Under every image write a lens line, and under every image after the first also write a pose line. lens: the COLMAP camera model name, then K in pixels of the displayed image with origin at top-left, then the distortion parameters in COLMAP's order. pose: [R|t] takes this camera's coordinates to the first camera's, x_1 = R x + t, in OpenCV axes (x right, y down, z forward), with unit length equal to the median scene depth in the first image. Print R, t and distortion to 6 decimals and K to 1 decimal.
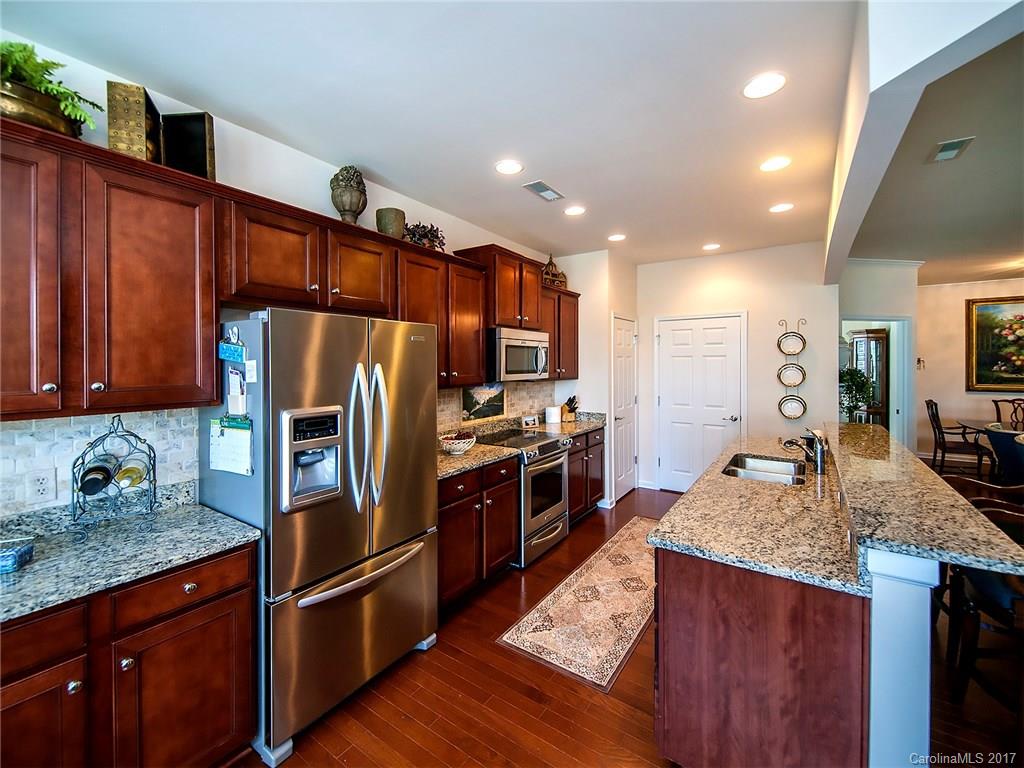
lens RADIAL K [[425.1, 0, 505.9], [0, 425.1, 371.1], [0, 0, 1]] dist [0.021595, -0.011588]
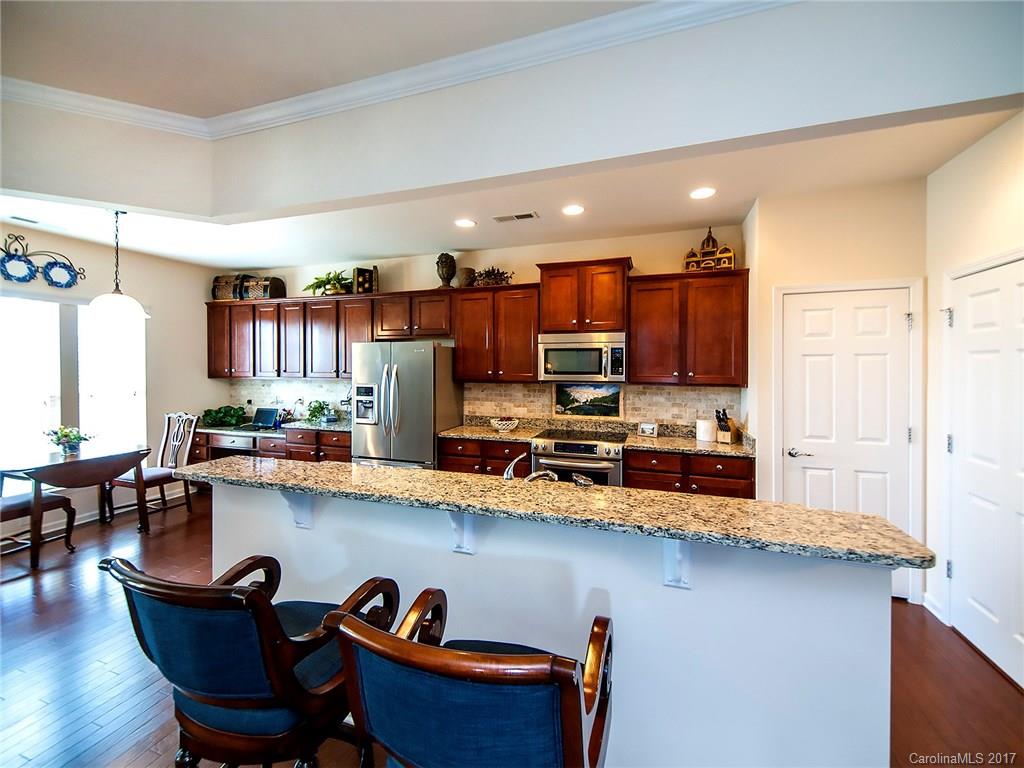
lens RADIAL K [[425.1, 0, 505.9], [0, 425.1, 371.1], [0, 0, 1]] dist [0.021595, -0.011588]
pose [[0.269463, 0.019686, -0.962809, 0.961480], [-0.017814, 0.999722, 0.015456, -0.016006], [0.962846, 0.012987, 0.269739, 0.529468]]
